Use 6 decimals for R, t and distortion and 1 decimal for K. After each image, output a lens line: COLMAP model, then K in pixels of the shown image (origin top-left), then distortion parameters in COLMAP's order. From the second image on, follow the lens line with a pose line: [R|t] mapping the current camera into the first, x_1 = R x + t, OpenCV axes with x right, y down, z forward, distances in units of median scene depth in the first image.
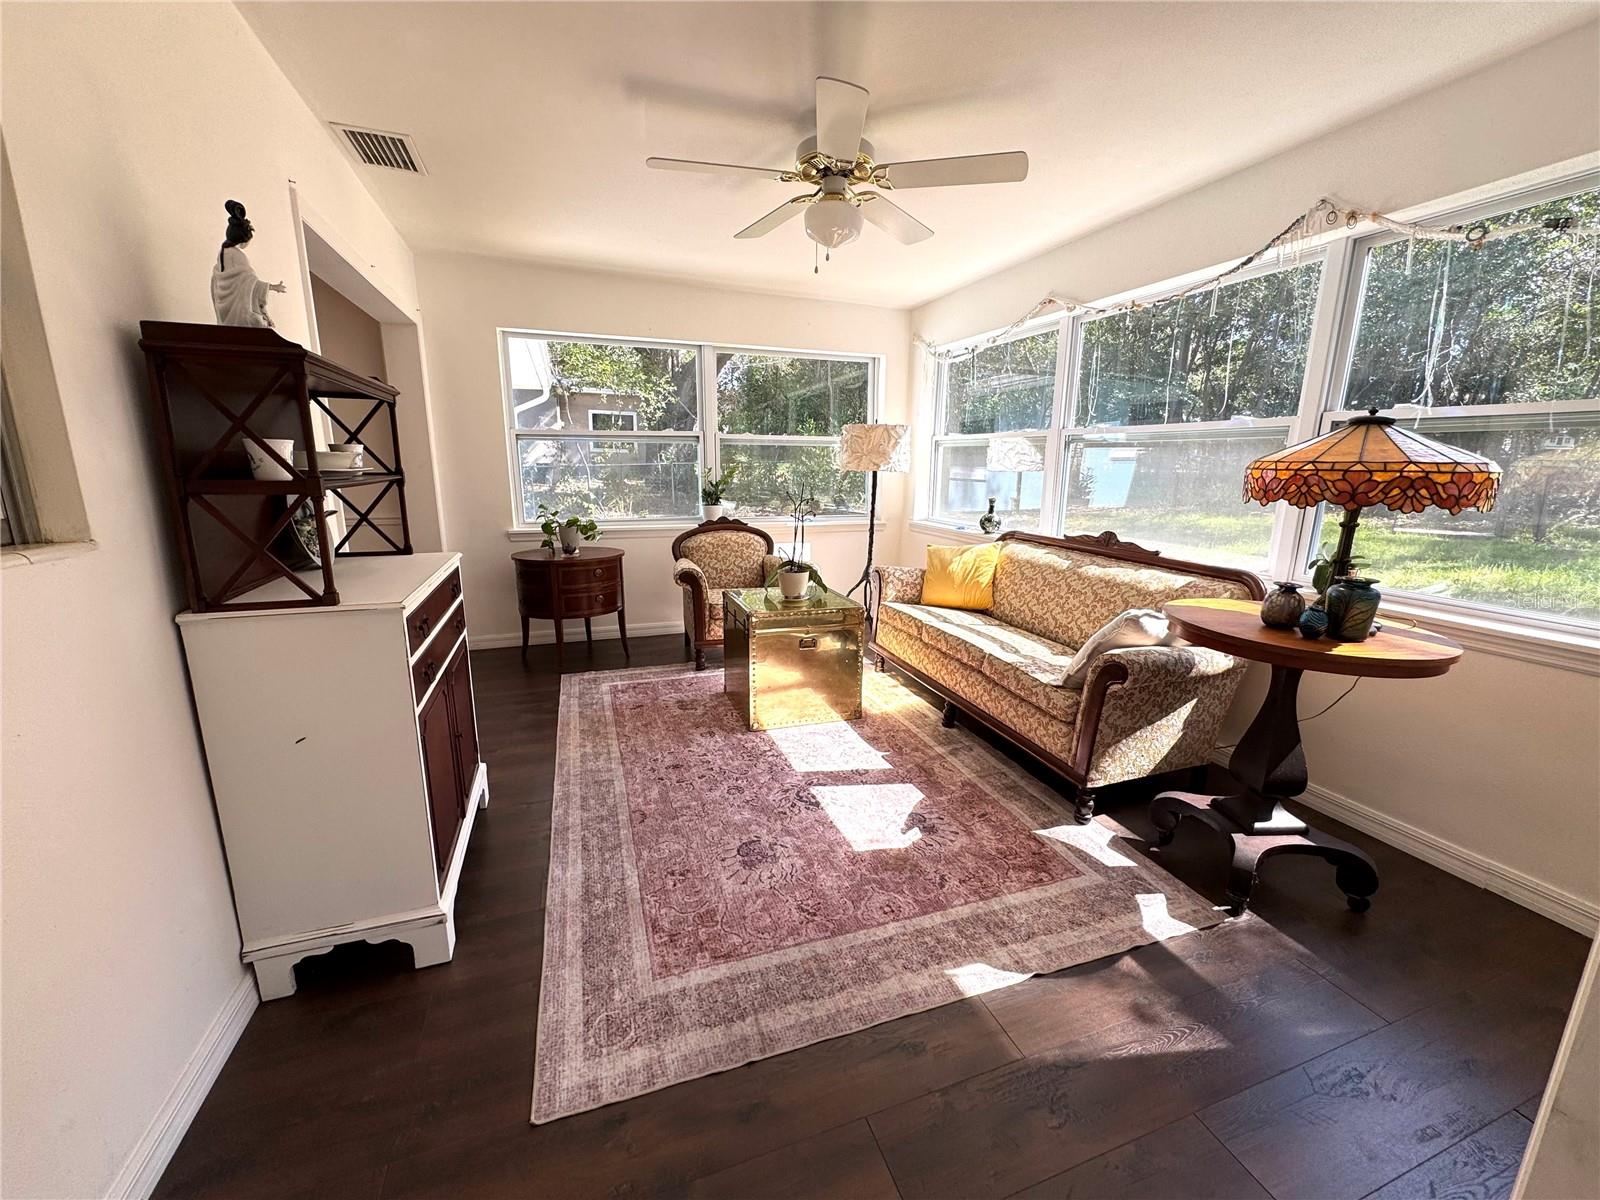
lens RADIAL K [[642.6, 0, 800.6], [0, 642.6, 597.2], [0, 0, 1]] dist [0.002595, -0.000002]
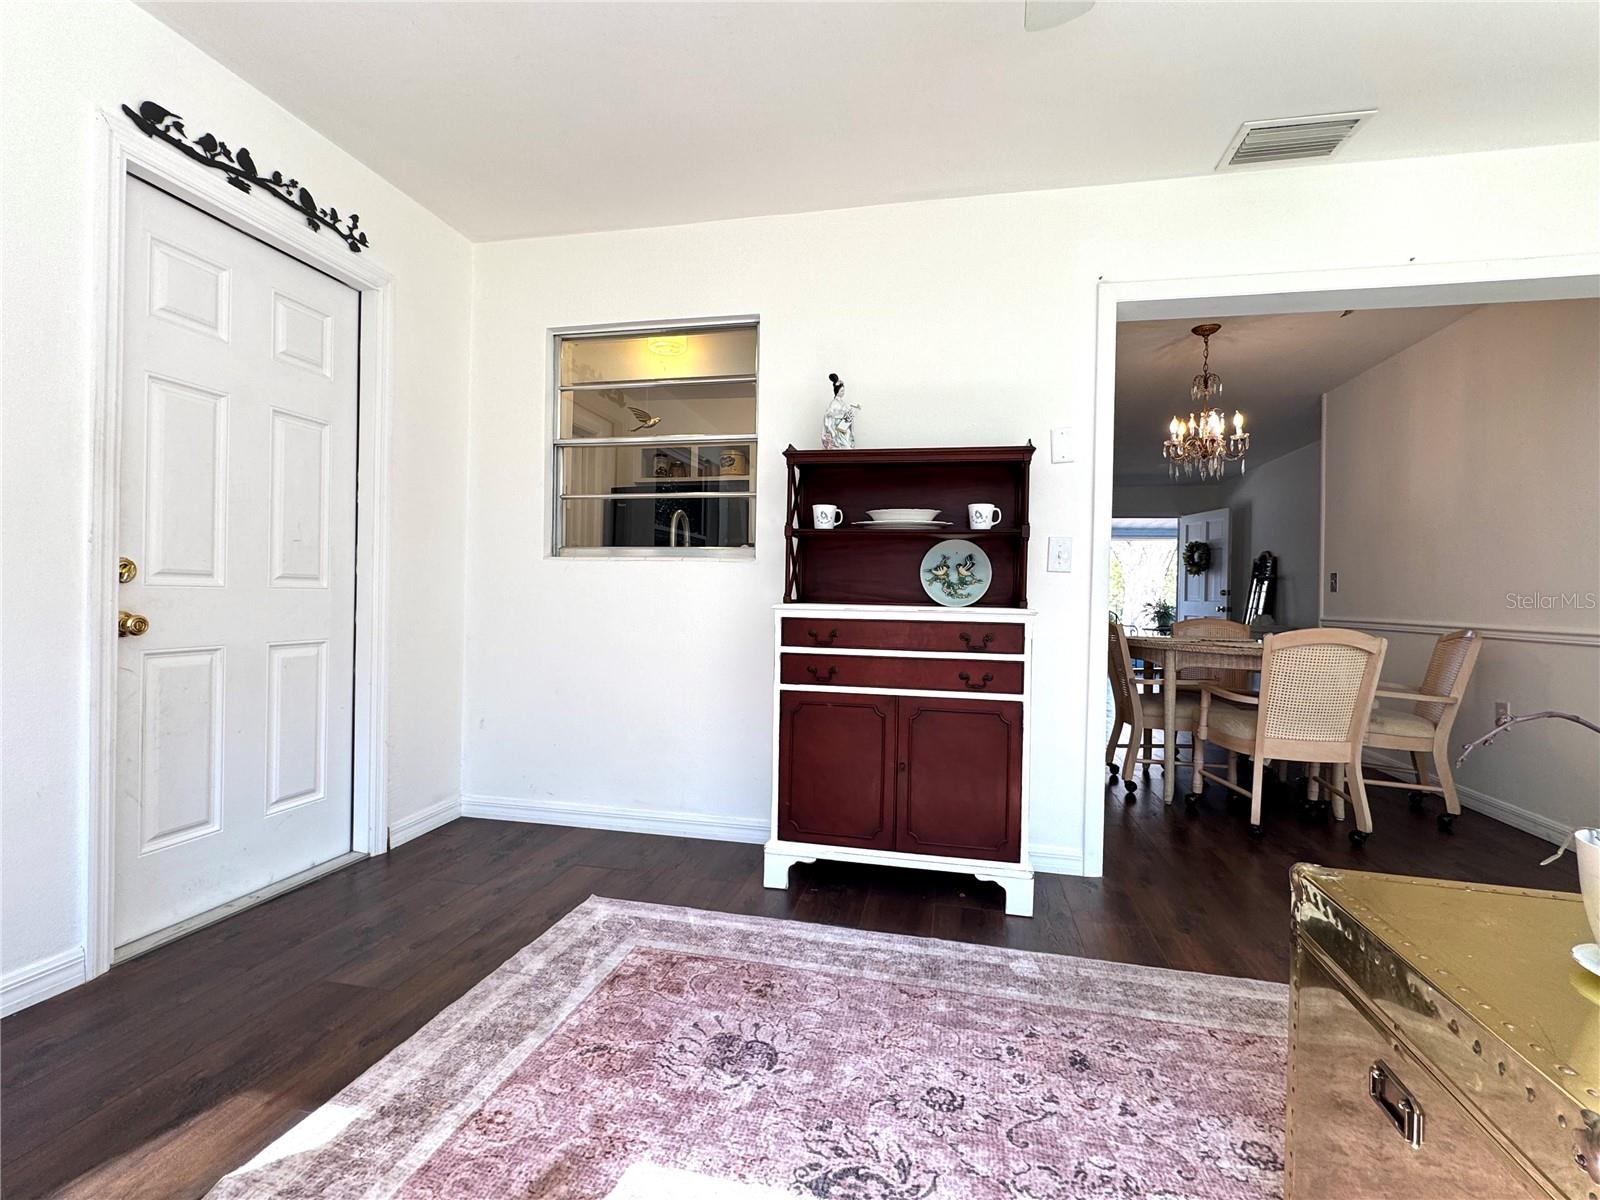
lens RADIAL K [[732.2, 0, 800.8], [0, 732.2, 594.9], [0, 0, 1]] dist [0.002792, 0.000294]
pose [[-0.532552, -0.017776, -0.846210, 0.595751], [-0.203621, 0.973107, 0.107704, -0.158973], [0.821539, 0.229665, -0.521850, 1.492465]]
